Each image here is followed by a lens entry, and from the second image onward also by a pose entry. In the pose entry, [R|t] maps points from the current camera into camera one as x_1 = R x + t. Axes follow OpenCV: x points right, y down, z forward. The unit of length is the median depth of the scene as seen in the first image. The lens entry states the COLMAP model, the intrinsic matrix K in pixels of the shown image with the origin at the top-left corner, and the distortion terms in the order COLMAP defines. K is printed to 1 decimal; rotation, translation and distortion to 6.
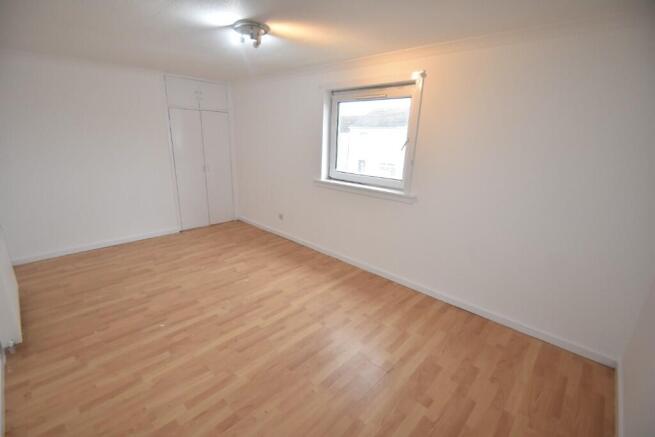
lens RADIAL K [[296.2, 0, 321.6], [0, 296.2, 222.0], [0, 0, 1]] dist [-0.000093, -0.000068]
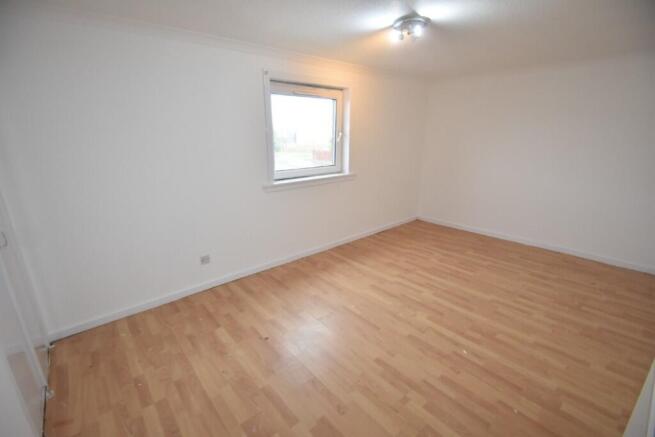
lens RADIAL K [[296.2, 0, 321.6], [0, 296.2, 222.0], [0, 0, 1]] dist [-0.000093, -0.000068]
pose [[0.092264, -0.316145, 0.944214, -1.132987], [0.291018, 0.915417, 0.278066, -0.323072], [-0.952258, 0.249128, 0.176464, 1.021702]]
